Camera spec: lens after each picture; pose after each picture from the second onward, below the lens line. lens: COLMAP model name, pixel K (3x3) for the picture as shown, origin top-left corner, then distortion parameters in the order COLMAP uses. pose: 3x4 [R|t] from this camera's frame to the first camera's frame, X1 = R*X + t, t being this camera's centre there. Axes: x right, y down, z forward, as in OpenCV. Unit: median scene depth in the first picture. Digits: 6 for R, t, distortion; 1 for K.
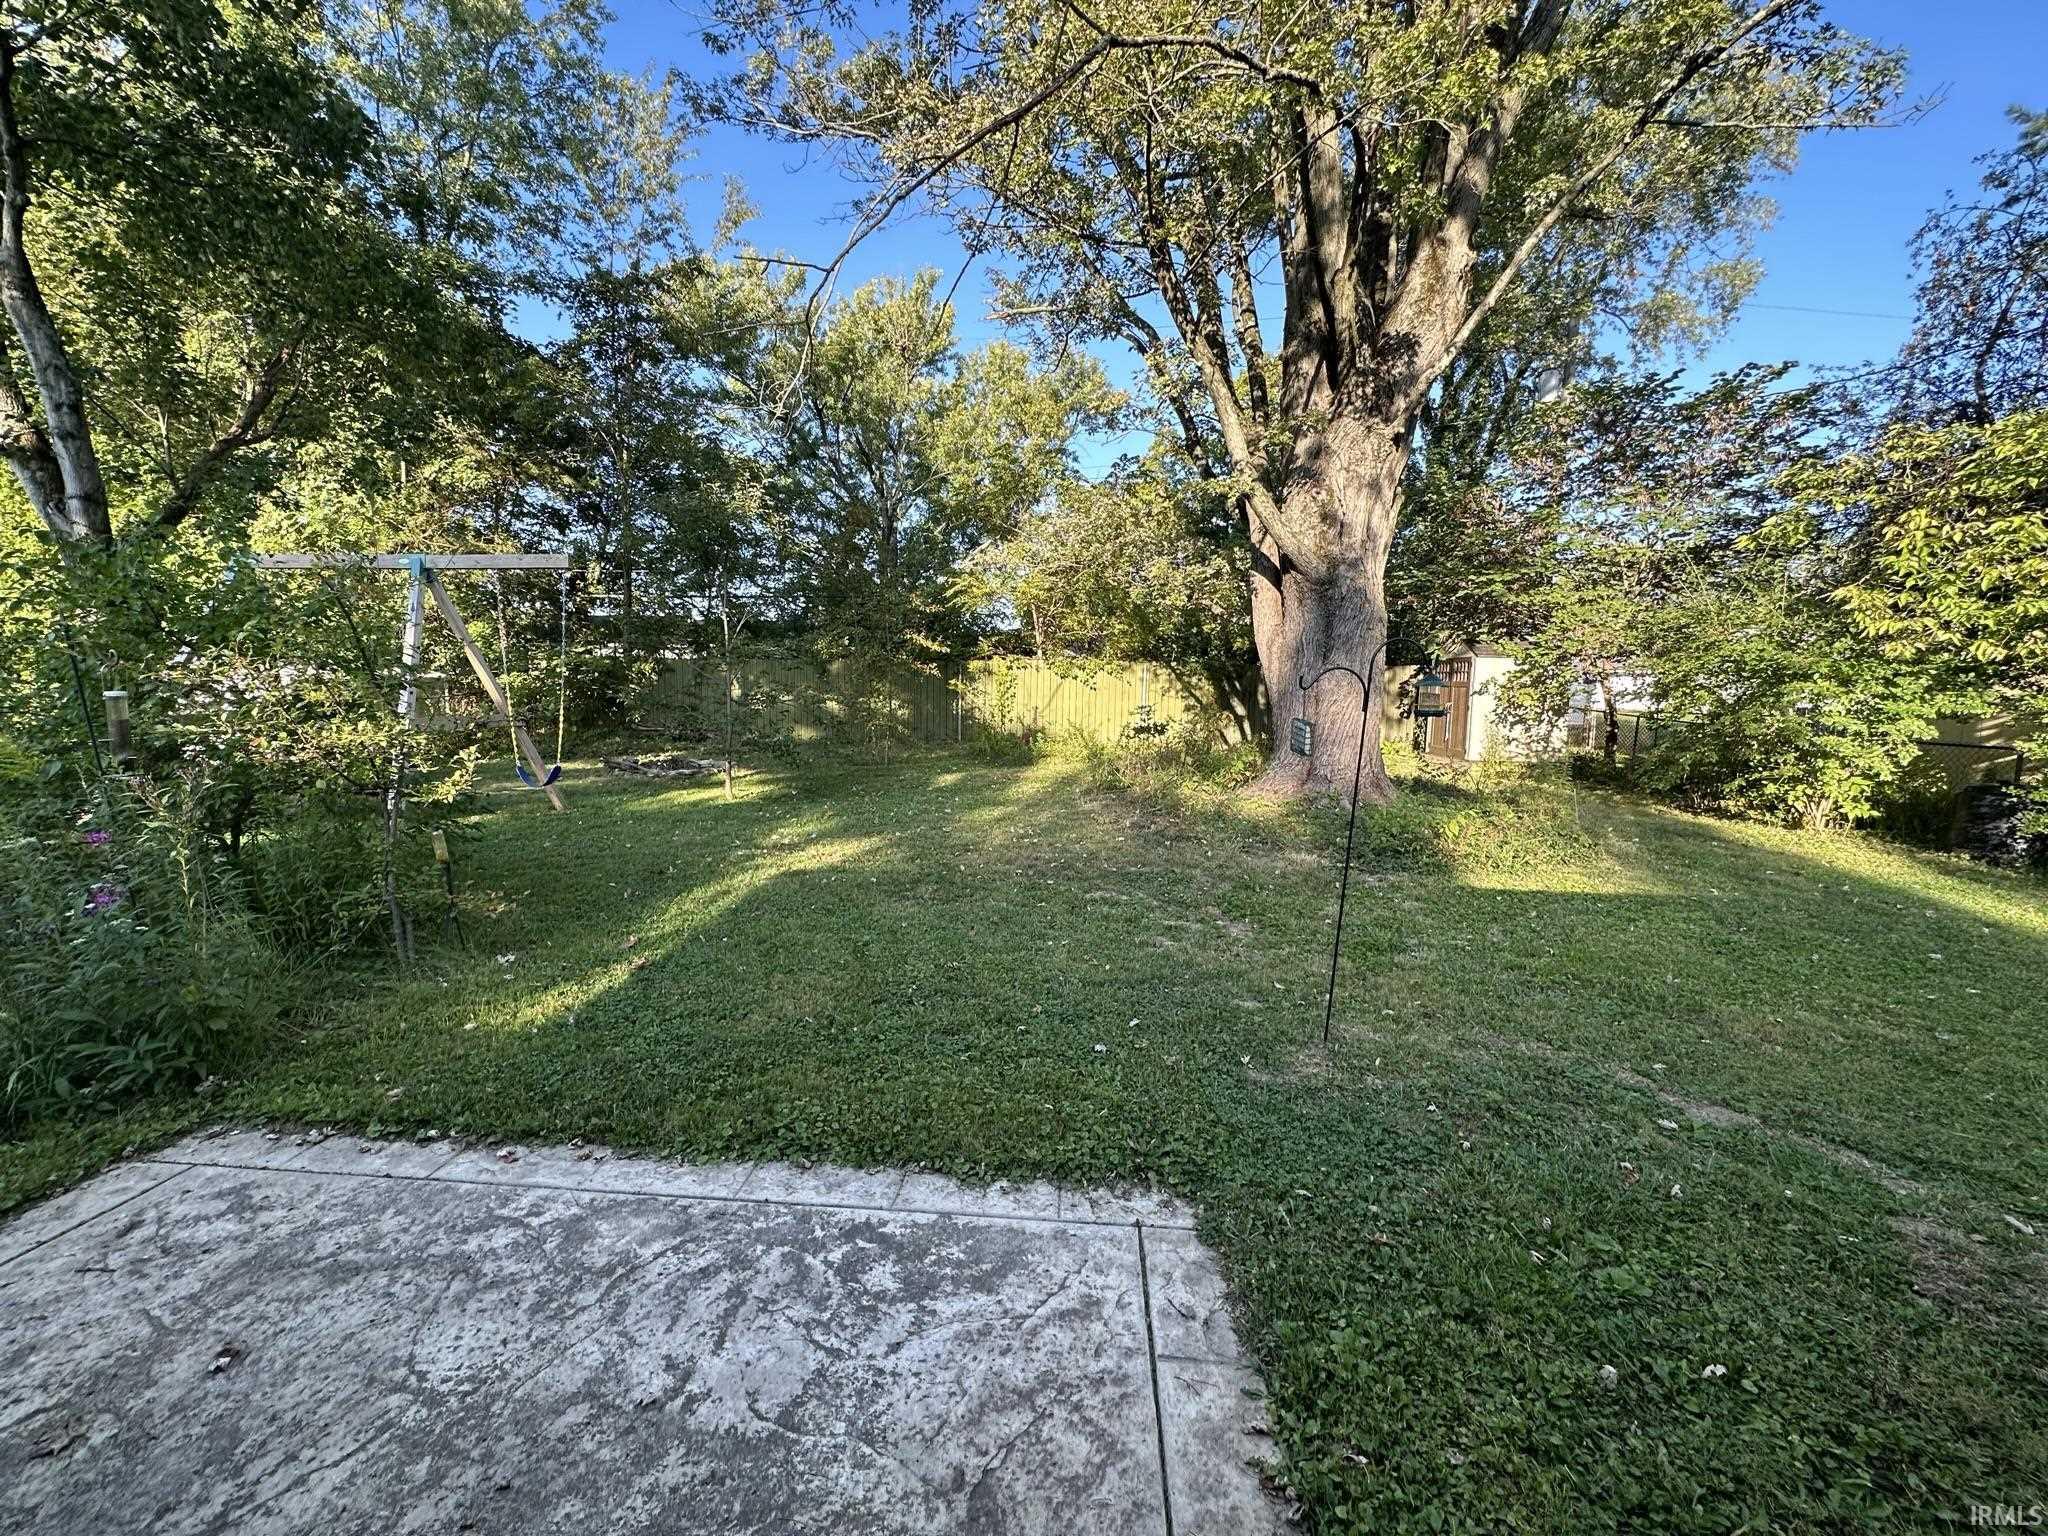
lens RADIAL K [[820.5, 0, 1015.7], [0, 820.5, 770.8], [0, 0, 1]] dist [-0.007601, 0.001512]
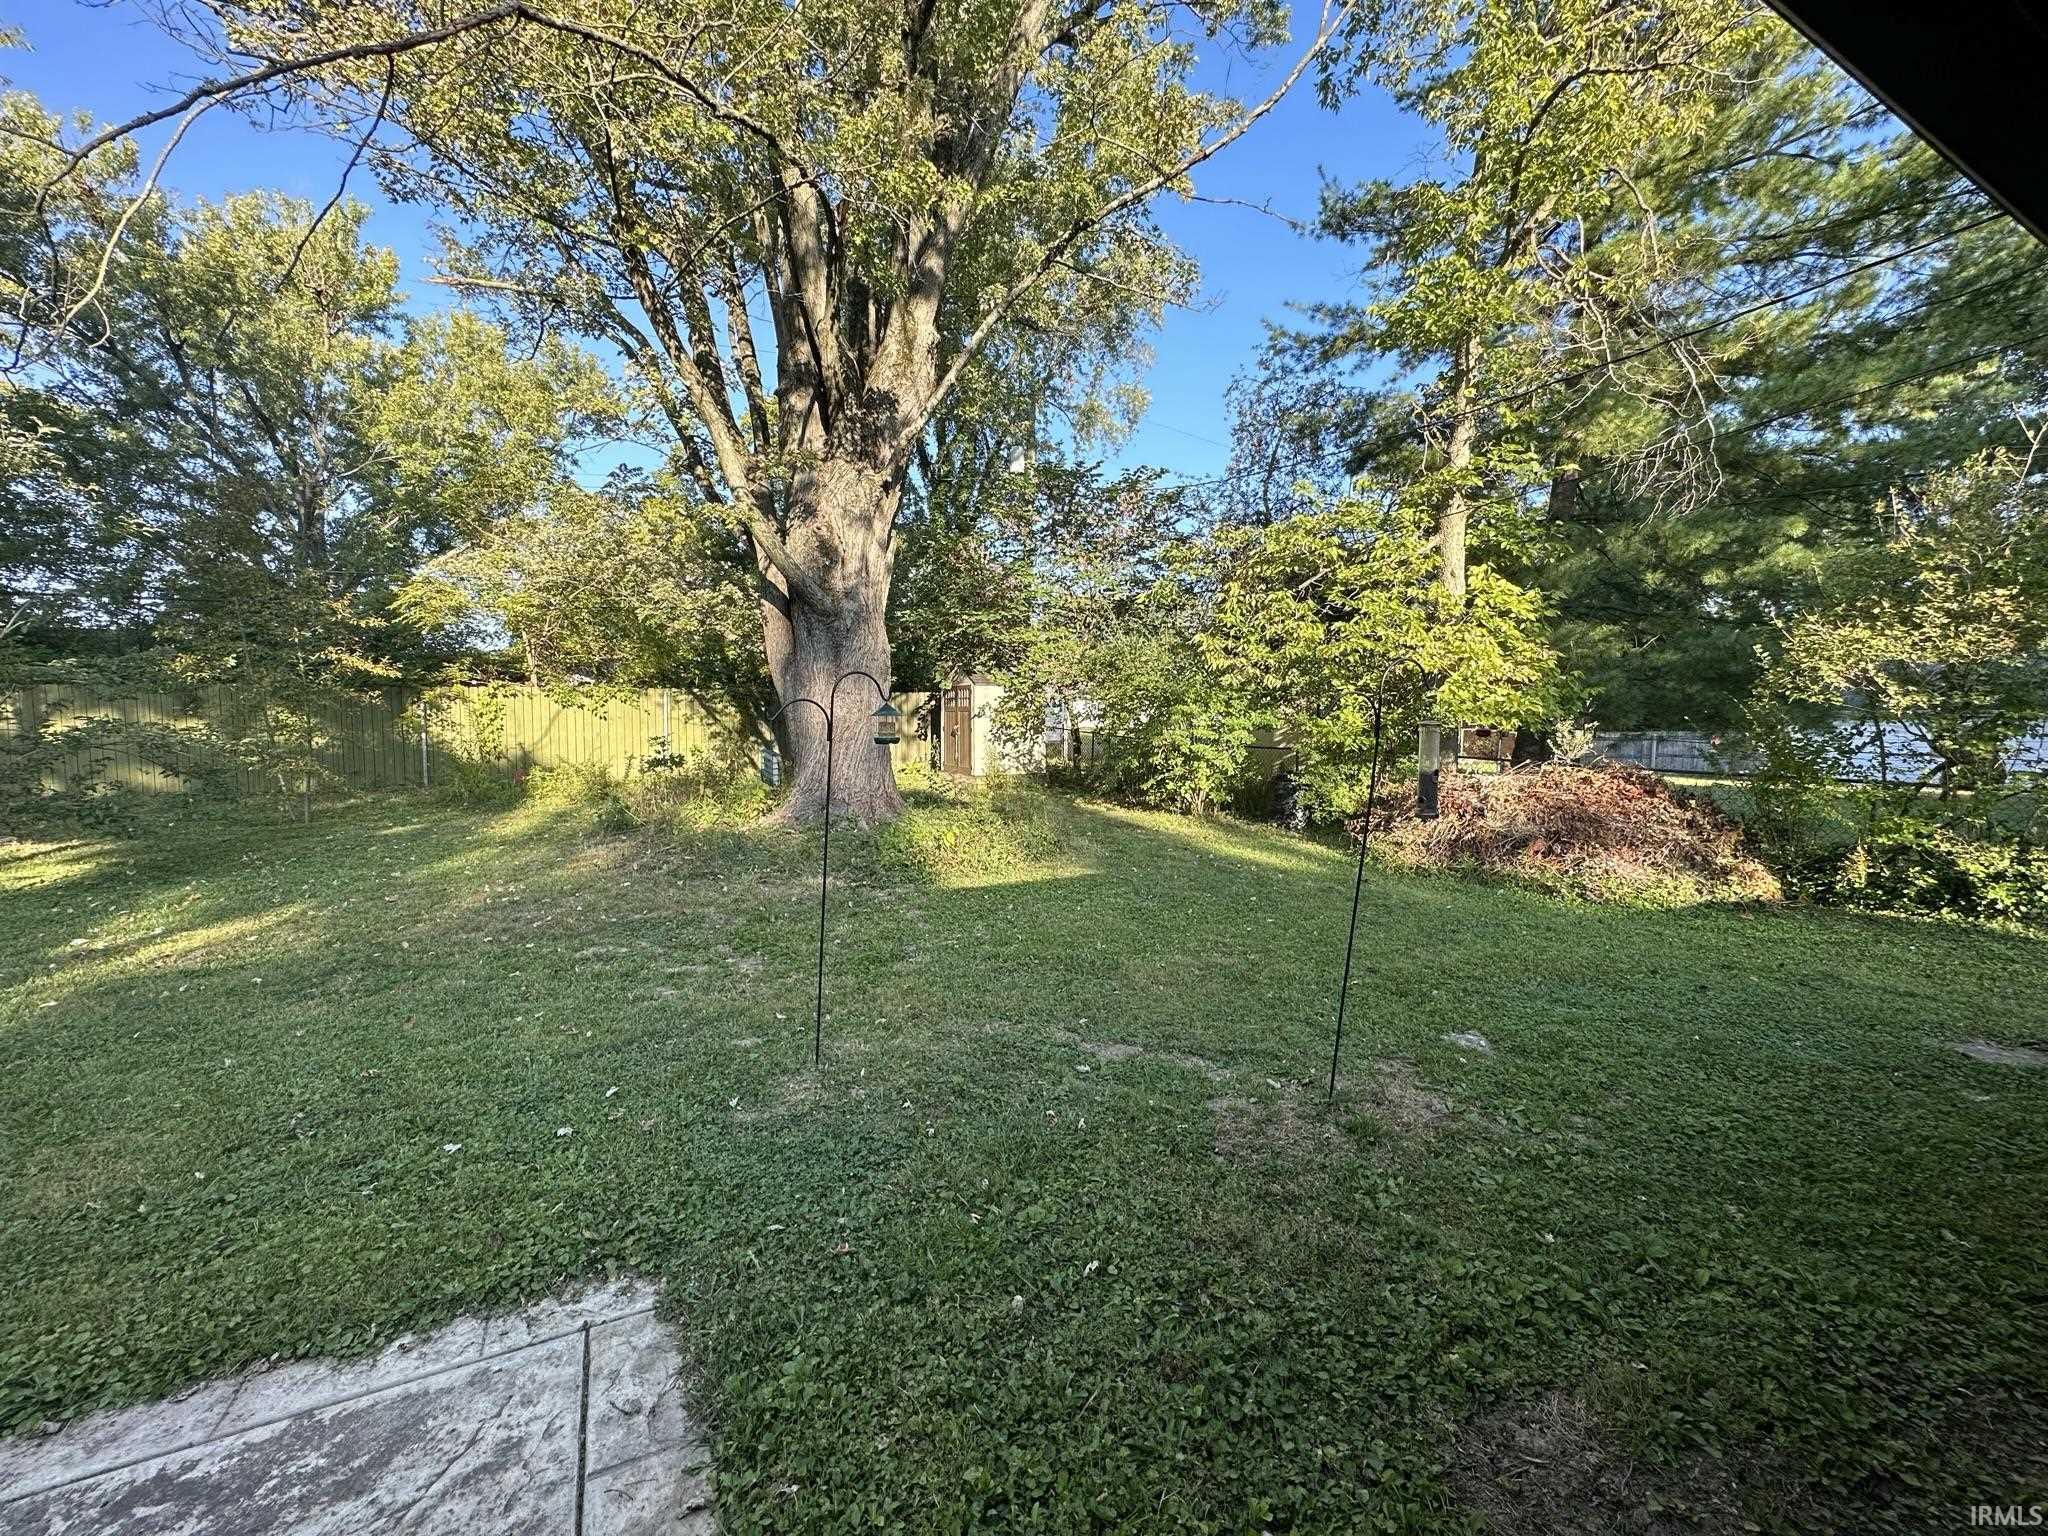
lens RADIAL K [[820.5, 0, 1026.0], [0, 820.5, 768.5], [0, 0, 1]] dist [-0.007601, 0.001512]
pose [[0.850829, -0.049212, 0.523132, 0.039345], [0.066913, 0.997646, -0.014979, -0.001575], [-0.521164, 0.047749, 0.852120, -0.010323]]
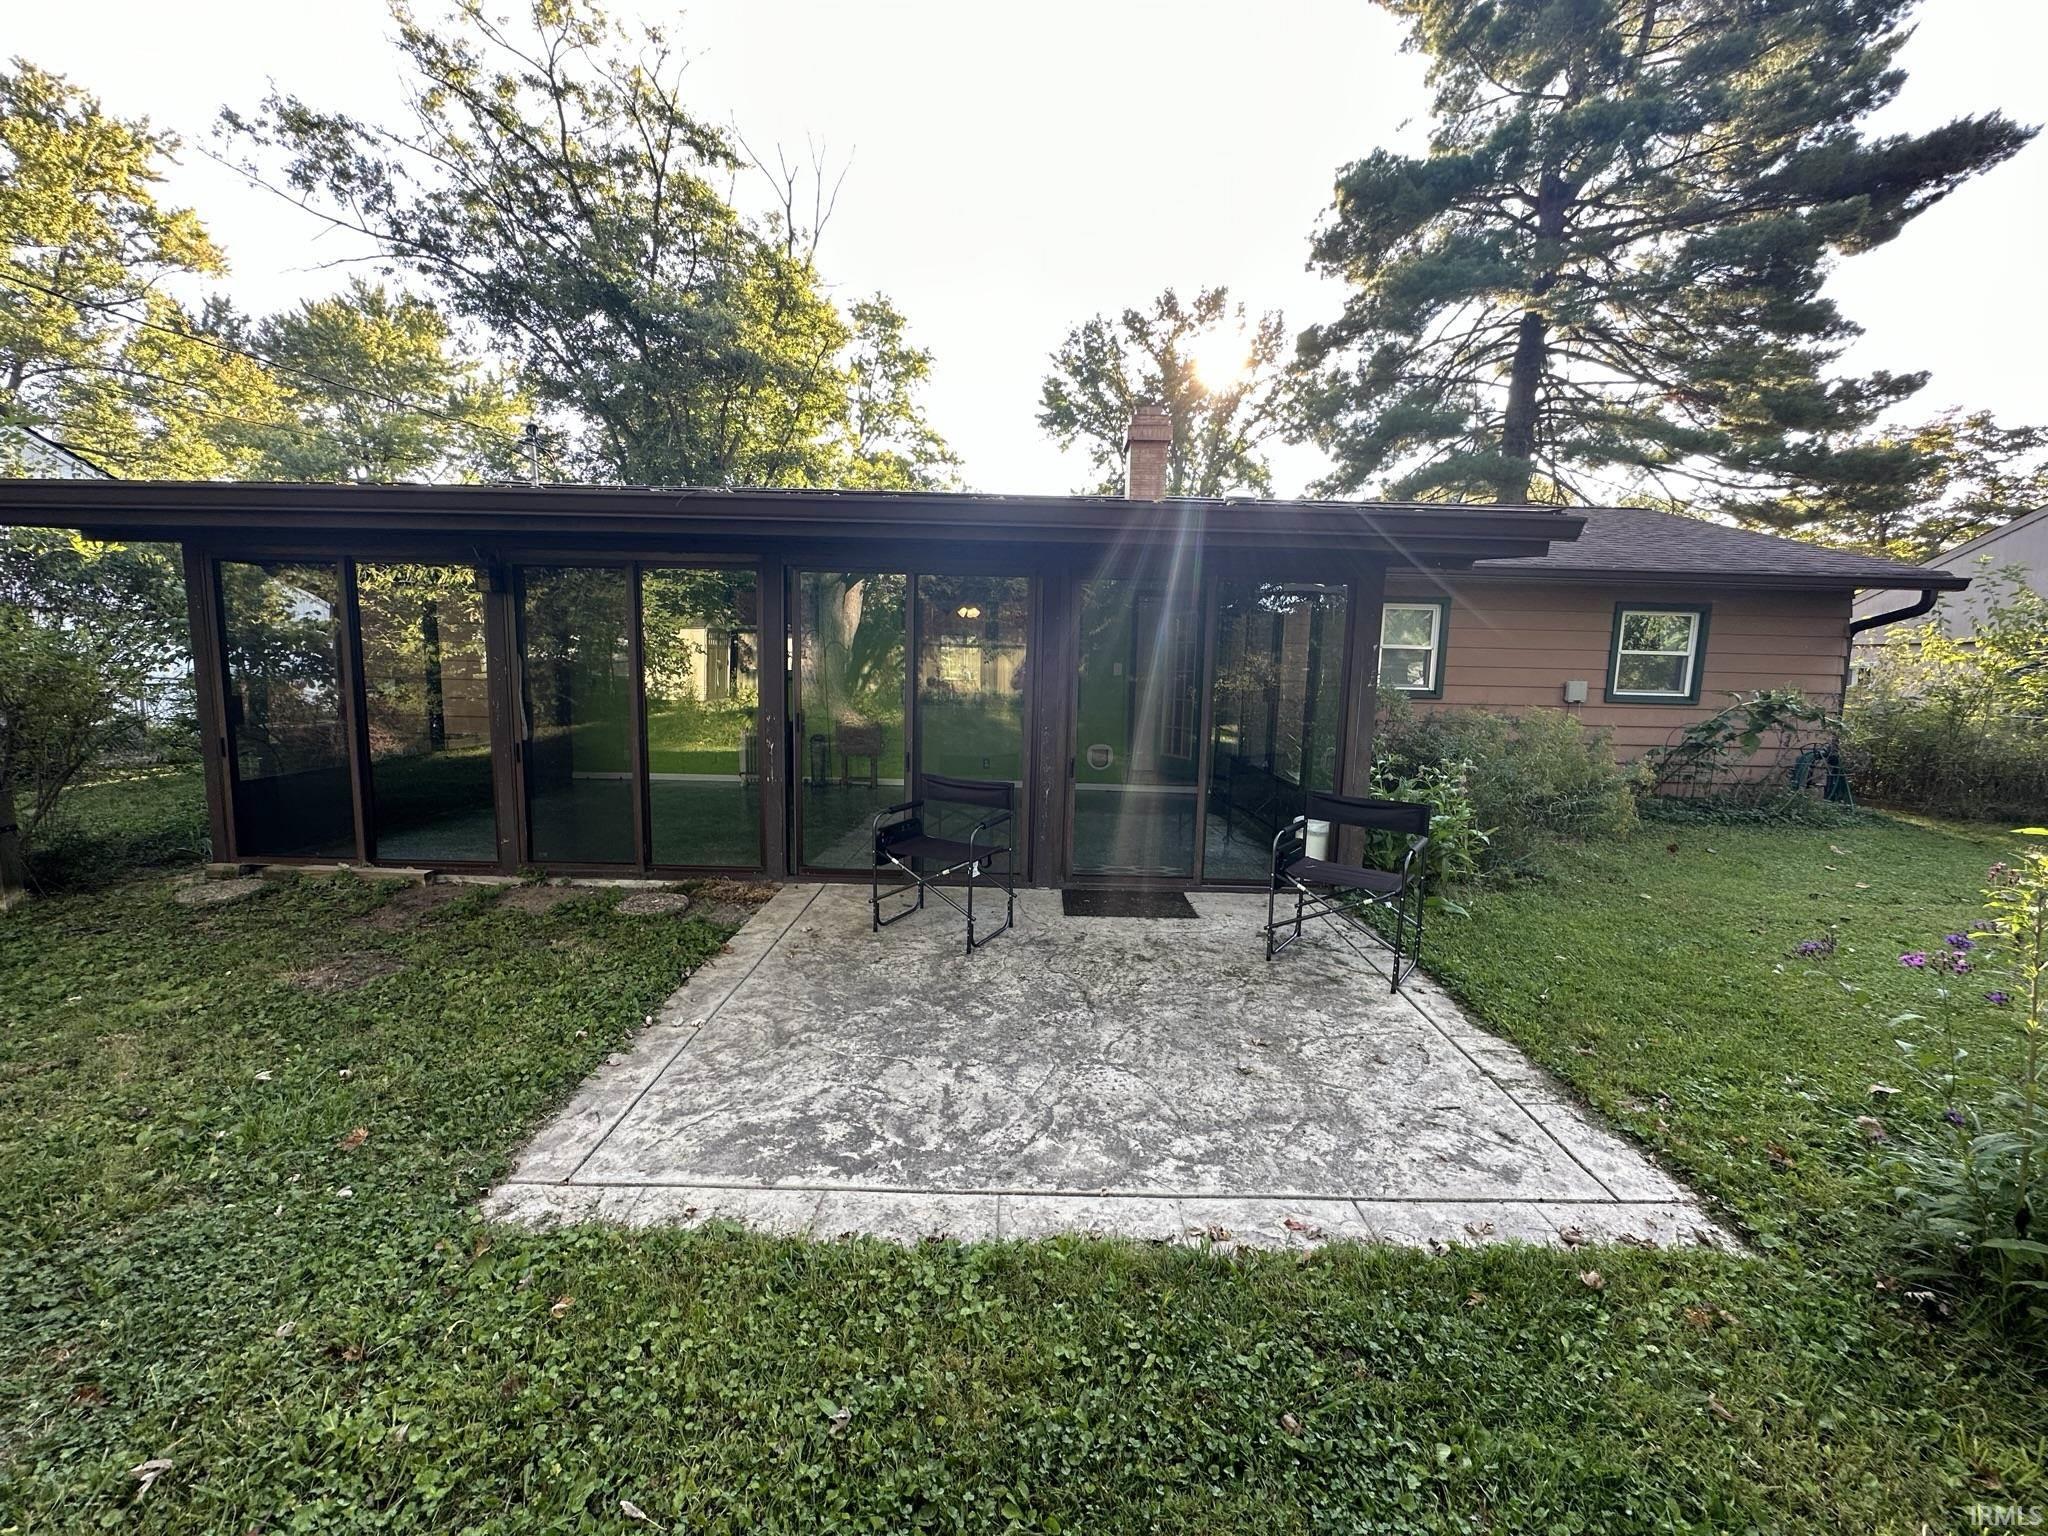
lens RADIAL K [[820.5, 0, 1031.5], [0, 820.5, 762.3], [0, 0, 1]] dist [-0.007601, 0.001512]
pose [[-0.995894, -0.027048, -0.086387, -0.096680], [-0.045383, 0.974905, 0.217946, -0.051634], [0.078324, 0.220972, -0.972130, 0.601325]]
